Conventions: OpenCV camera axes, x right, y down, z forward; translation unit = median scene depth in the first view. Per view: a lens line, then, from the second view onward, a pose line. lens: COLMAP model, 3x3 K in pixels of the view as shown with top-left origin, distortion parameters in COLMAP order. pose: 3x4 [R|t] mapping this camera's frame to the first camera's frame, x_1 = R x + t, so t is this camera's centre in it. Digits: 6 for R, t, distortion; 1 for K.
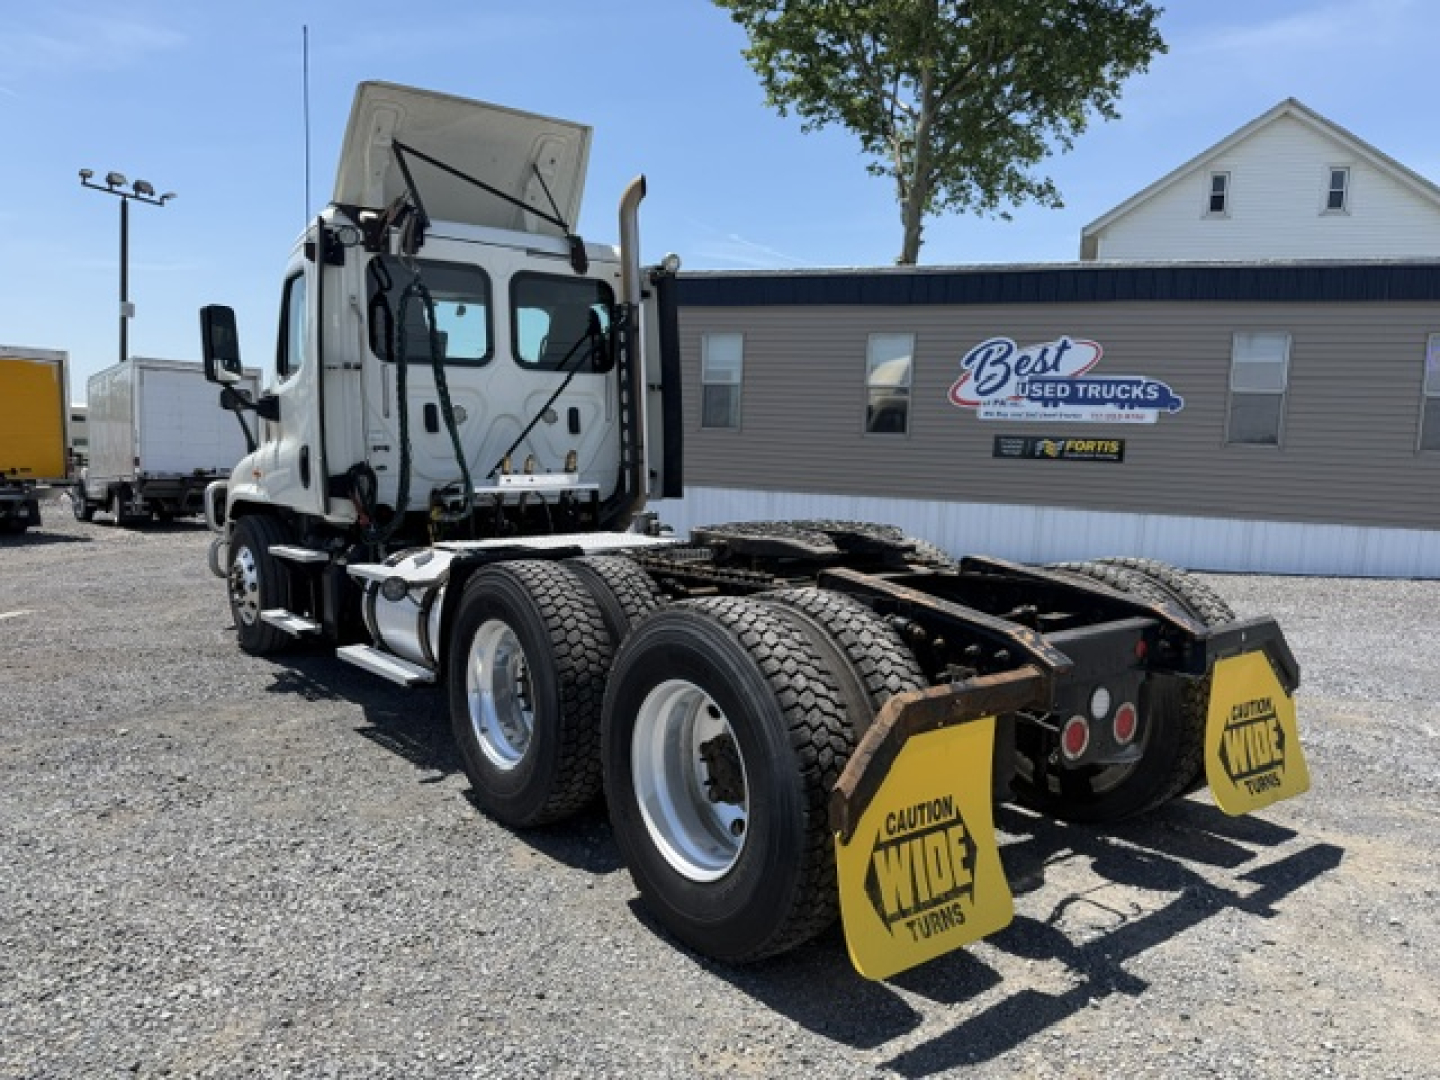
lens RADIAL K [[1019.2, 0, 721.5], [0, 1019.2, 558.0], [0, 0, 1]] dist [0.017947, -0.040672]
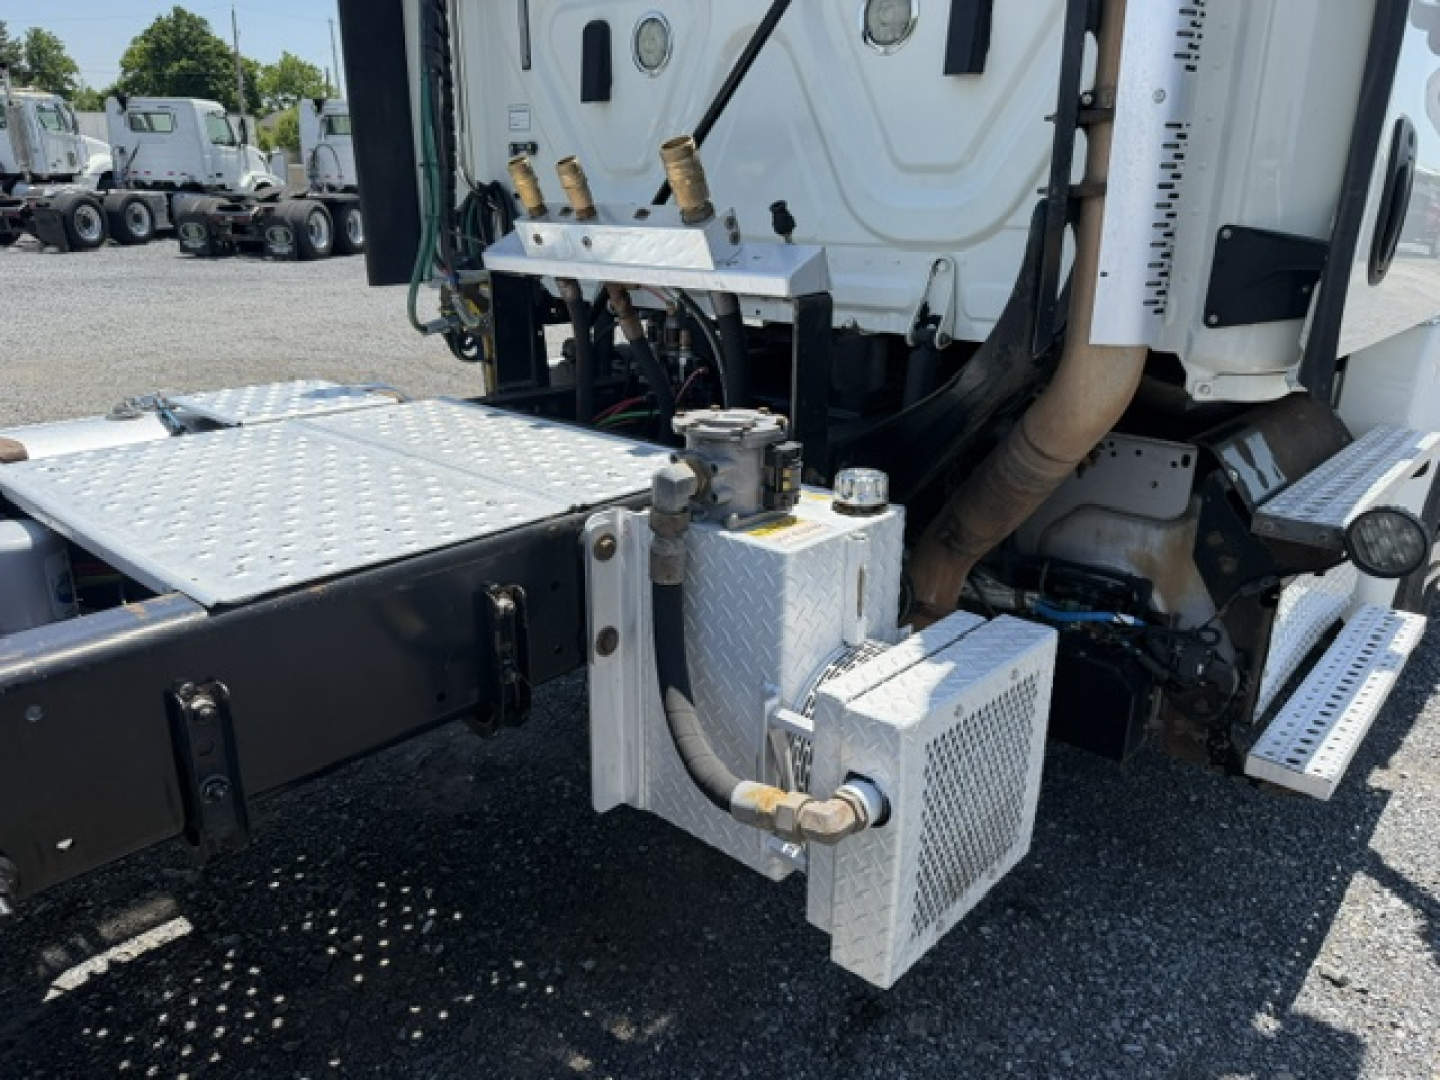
lens RADIAL K [[1019.2, 0, 721.5], [0, 1019.2, 558.0], [0, 0, 1]] dist [0.017947, -0.040672]
pose [[0.173240, 0.334803, -0.926226, 0.147022], [-0.114878, 0.940896, 0.318619, -0.094796], [0.978157, 0.051206, 0.201463, 1.036466]]
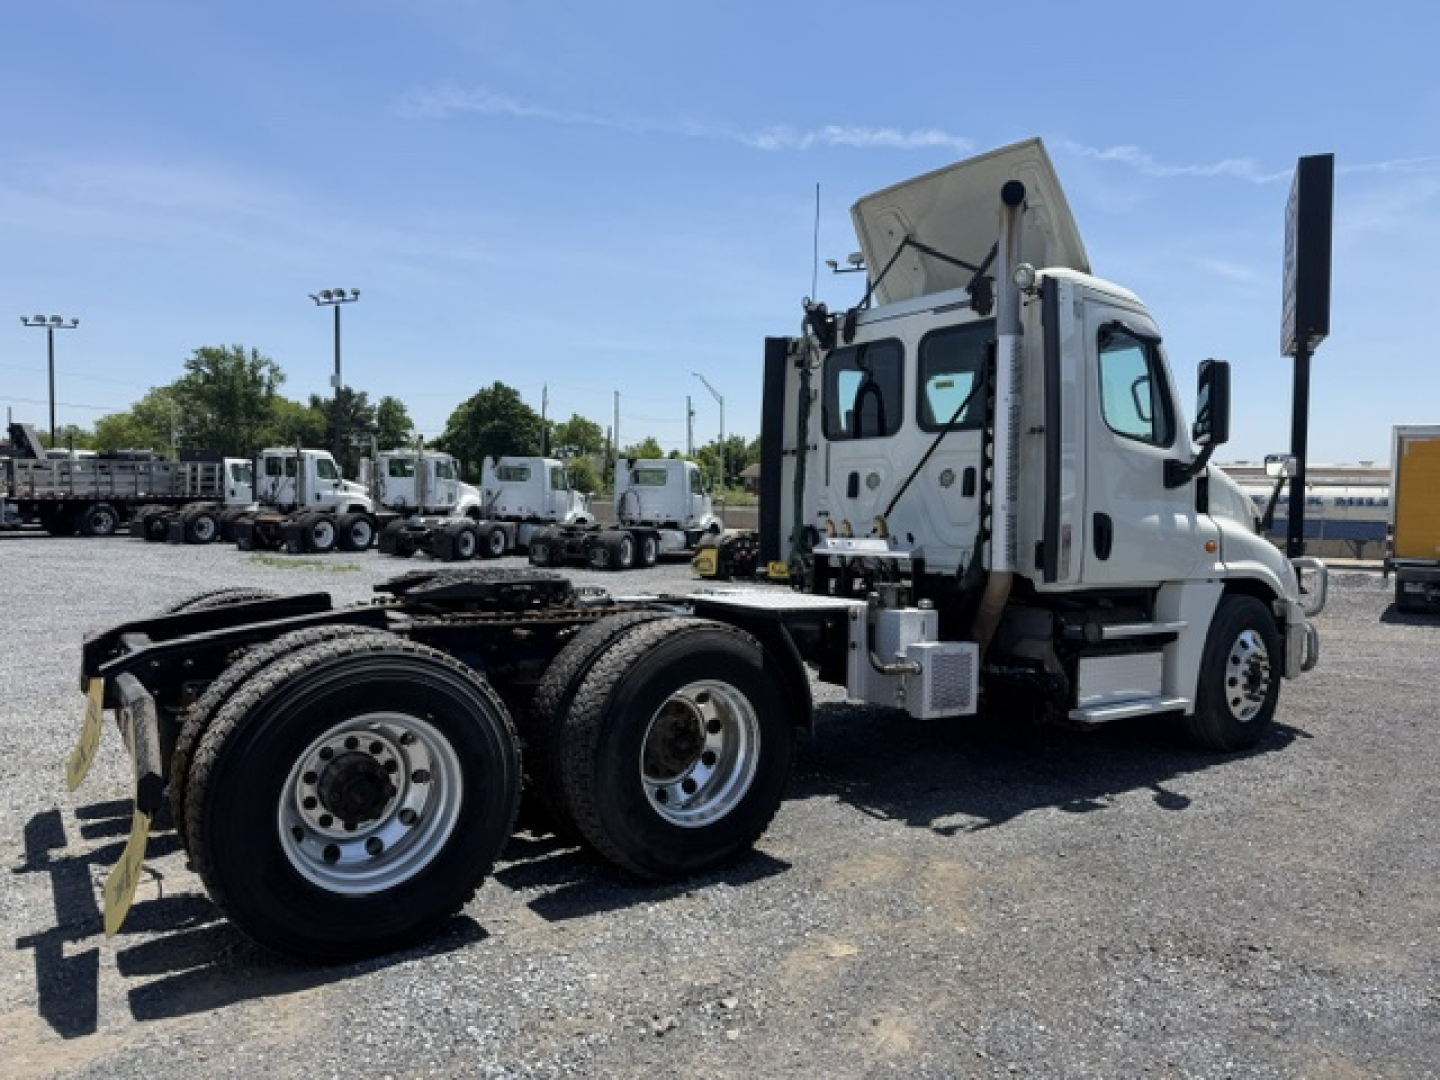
lens RADIAL K [[1019.2, 0, 721.5], [0, 1019.2, 558.0], [0, 0, 1]] dist [0.017947, -0.040672]
pose [[-0.041464, 0.034929, -0.998529, 0.863926], [-0.125703, 0.991265, 0.039894, -0.091840], [0.991201, 0.127173, -0.036711, 0.963717]]
